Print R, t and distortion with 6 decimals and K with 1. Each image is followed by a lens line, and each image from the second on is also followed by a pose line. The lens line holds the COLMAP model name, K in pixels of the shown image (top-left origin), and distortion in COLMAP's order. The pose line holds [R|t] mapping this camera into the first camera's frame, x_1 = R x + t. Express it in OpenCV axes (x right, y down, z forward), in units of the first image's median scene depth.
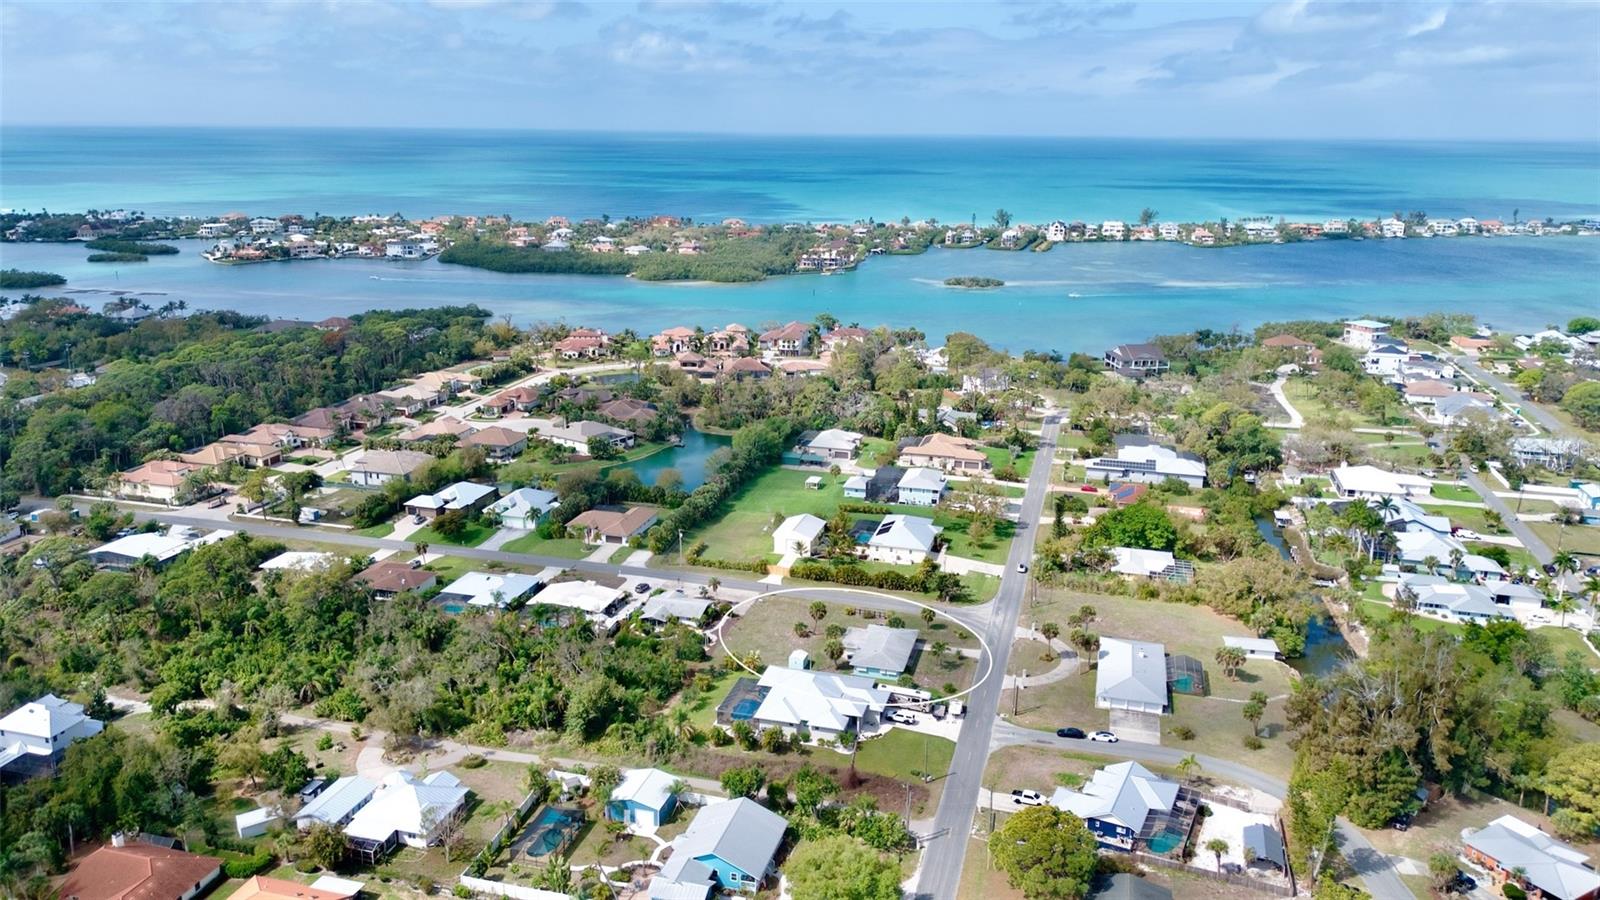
lens RADIAL K [[1162.7, 0, 800.0], [0, 1162.7, 450.0], [0, 0, 1]] dist [0.093477, -0.116494]
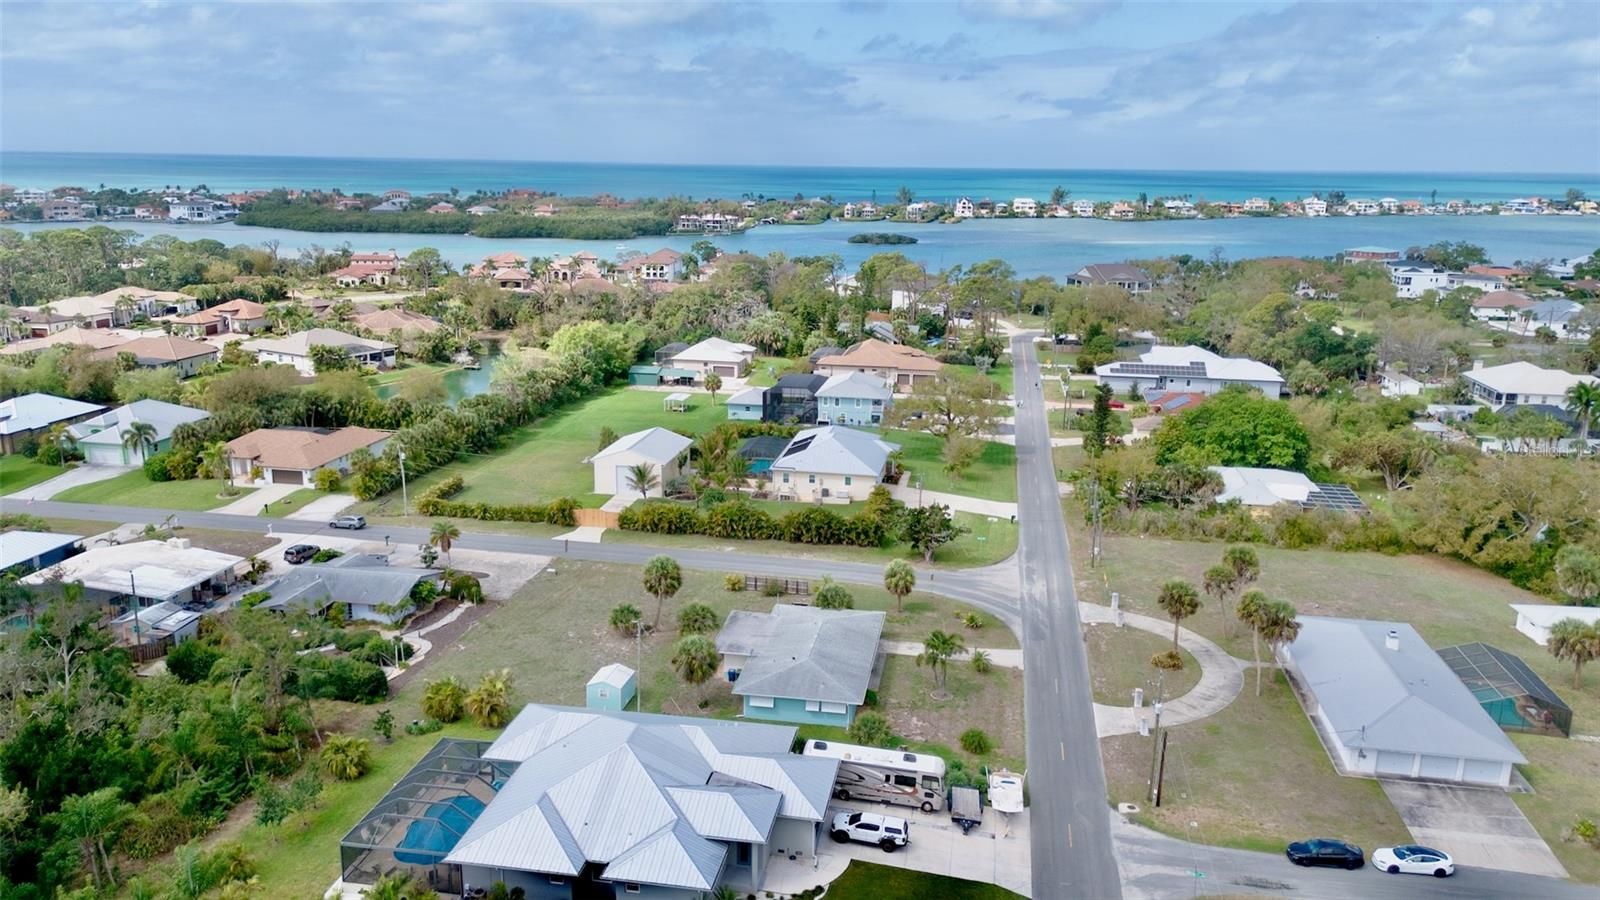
lens RADIAL K [[1155.1, 0, 801.2], [0, 1155.1, 486.0], [0, 0, 1]] dist [0.071687, -0.067946]
pose [[0.995559, -0.022366, 0.091448, 0.021826], [0.022048, 0.999747, 0.004480, 0.076789], [-0.091525, -0.002444, 0.995800, 0.415085]]
